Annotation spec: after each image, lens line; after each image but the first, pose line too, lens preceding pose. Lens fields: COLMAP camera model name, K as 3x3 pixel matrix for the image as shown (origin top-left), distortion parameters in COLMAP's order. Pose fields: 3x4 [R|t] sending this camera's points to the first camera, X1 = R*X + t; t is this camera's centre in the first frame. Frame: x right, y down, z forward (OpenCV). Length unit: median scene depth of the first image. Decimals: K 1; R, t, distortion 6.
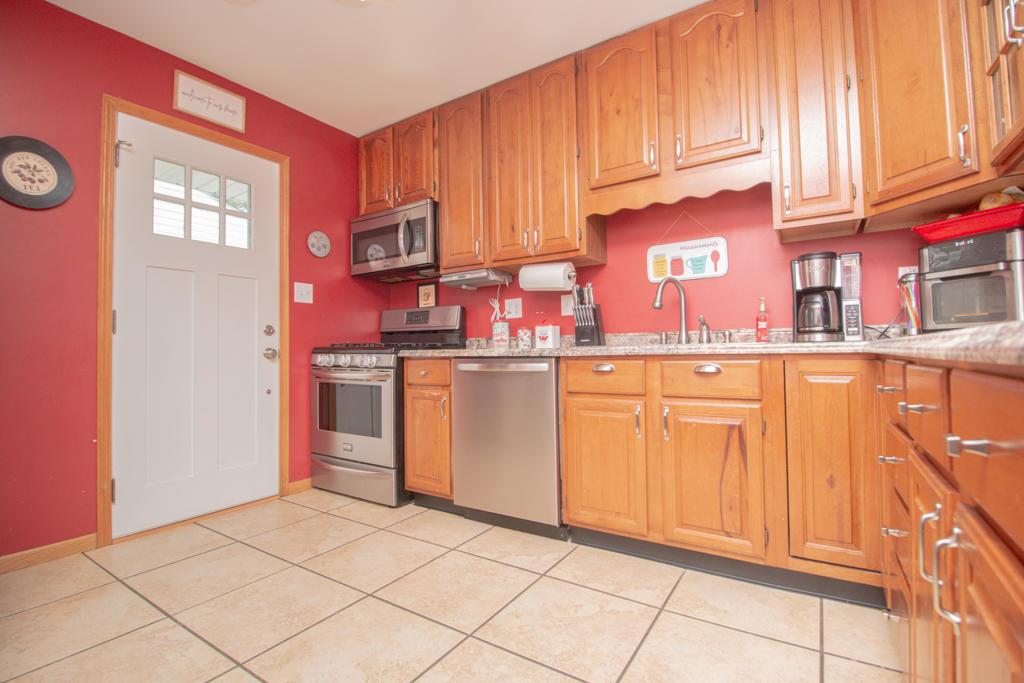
lens RADIAL K [[473.4, 0, 519.2], [0, 473.4, 333.6], [0, 0, 1]] dist [-0.007657, -0.009410]
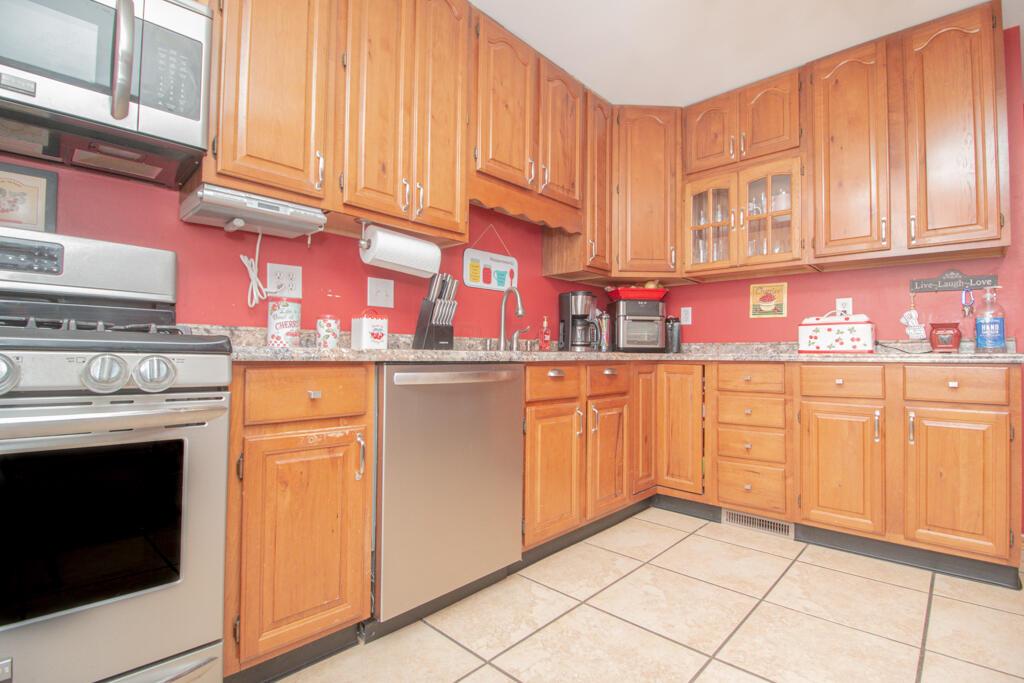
lens RADIAL K [[473.4, 0, 520.3], [0, 473.4, 347.6], [0, 0, 1]] dist [-0.007657, -0.009410]
pose [[0.176427, 0.035825, 0.983661, -0.688412], [-0.043603, 0.998641, -0.028550, 0.043474], [-0.983347, -0.037854, 0.177750, 0.768194]]
